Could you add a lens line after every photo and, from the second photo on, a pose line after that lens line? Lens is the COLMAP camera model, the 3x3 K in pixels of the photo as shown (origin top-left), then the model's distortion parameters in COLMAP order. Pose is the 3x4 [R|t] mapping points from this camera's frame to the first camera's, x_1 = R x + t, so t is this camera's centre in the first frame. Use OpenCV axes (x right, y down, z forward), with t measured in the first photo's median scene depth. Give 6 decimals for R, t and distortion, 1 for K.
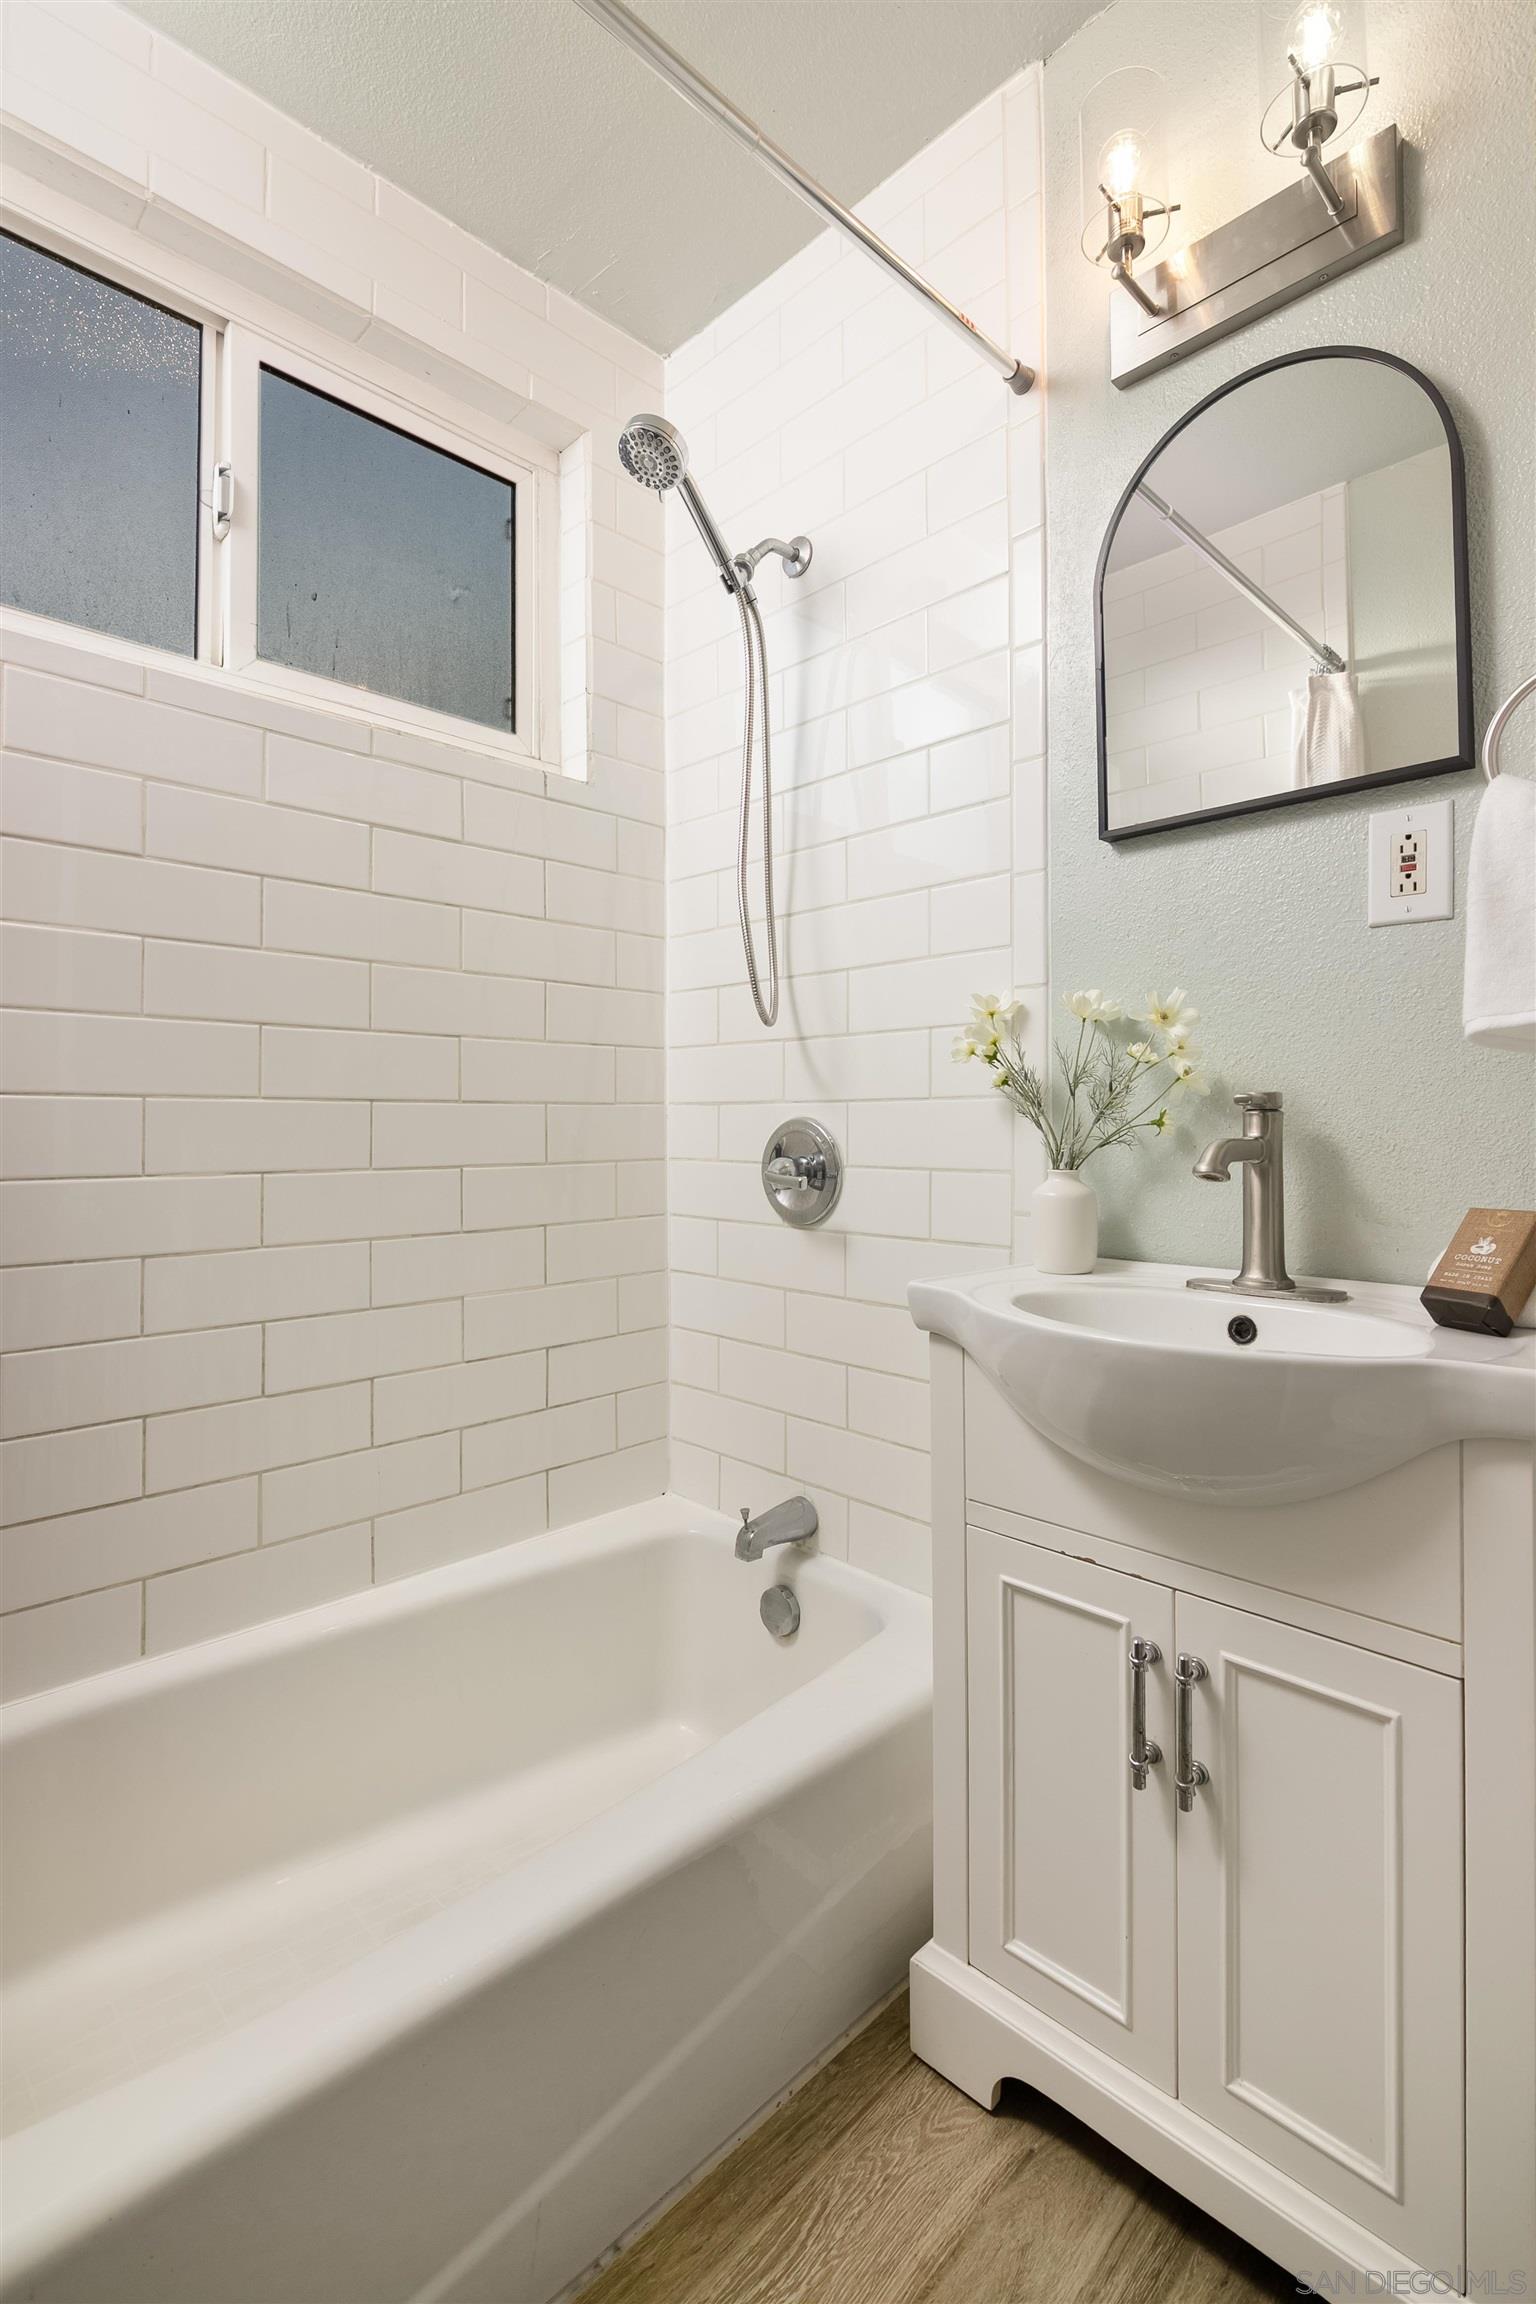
lens RADIAL K [[1070.3, 0, 764.7], [0, 1070.3, 1113.8], [0, 0, 1]] dist [-0.000818, -0.000082]
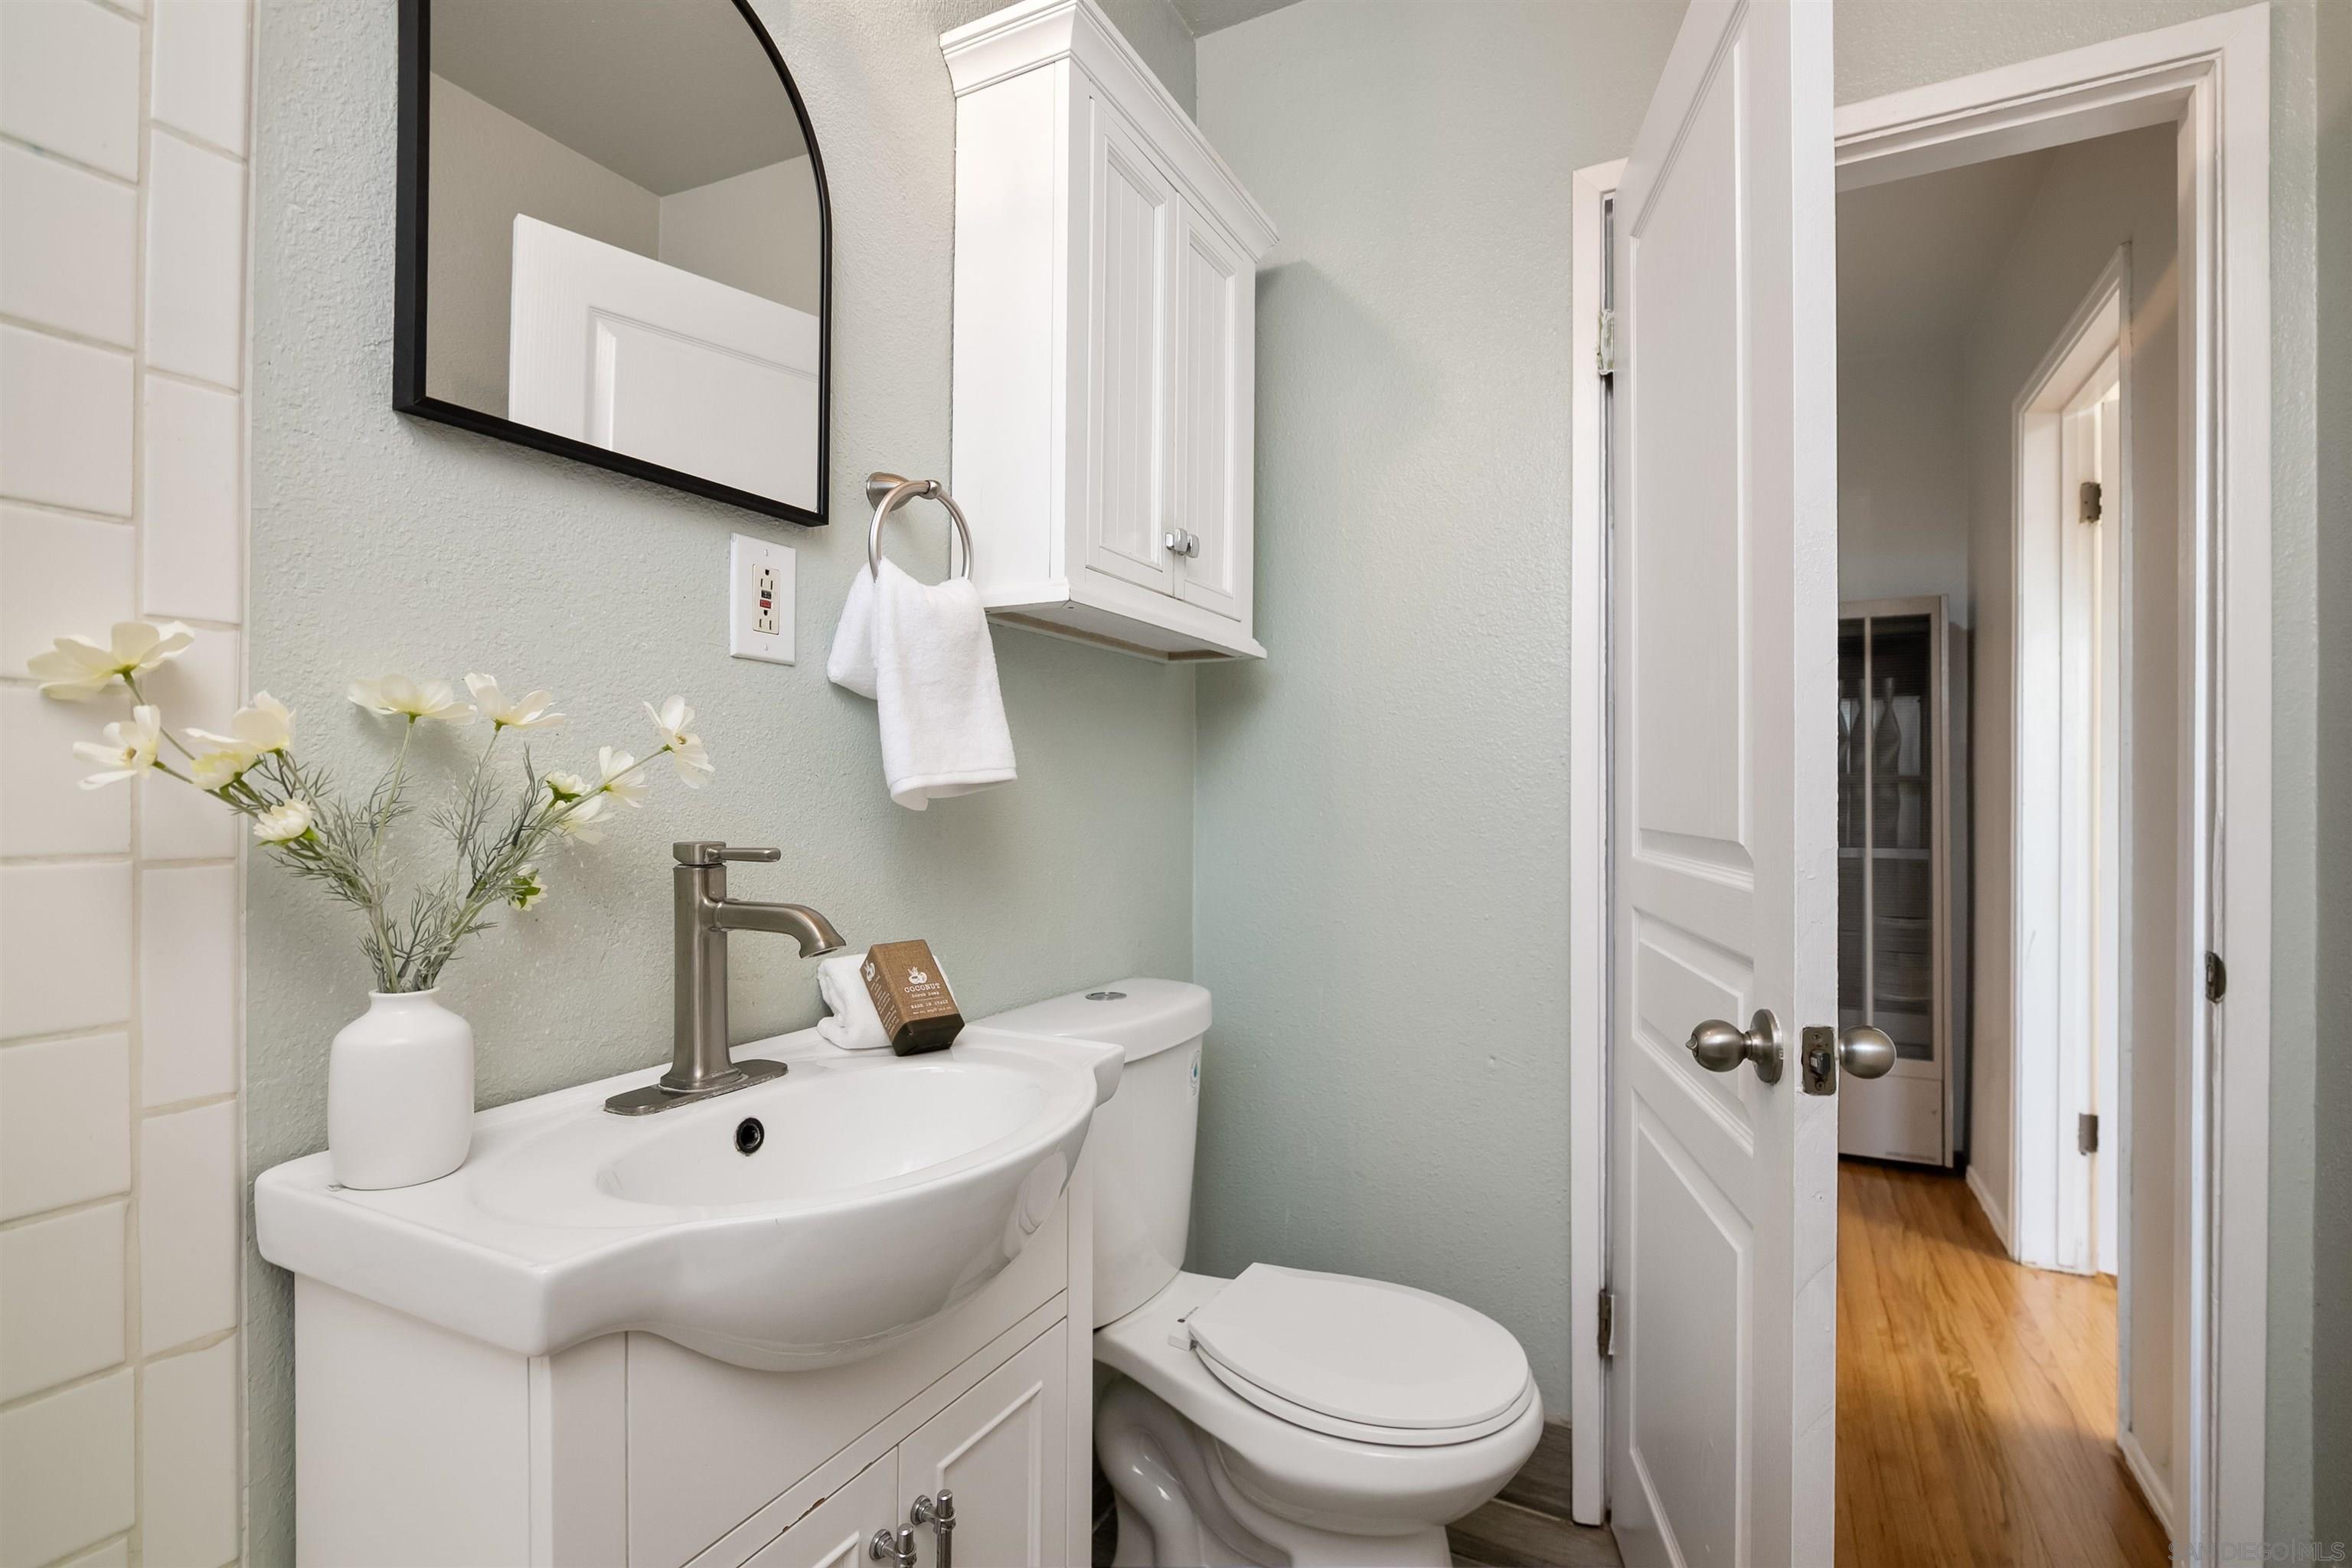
lens RADIAL K [[1070.5, 0, 1203.3], [0, 1070.5, 792.3], [0, 0, 1]] dist [-0.003276, -0.000132]
pose [[-0.306405, -0.009293, 0.951856, -0.438497], [-0.017020, 0.999846, 0.004283, -0.070326], [-0.951749, -0.014888, -0.306516, 0.912787]]
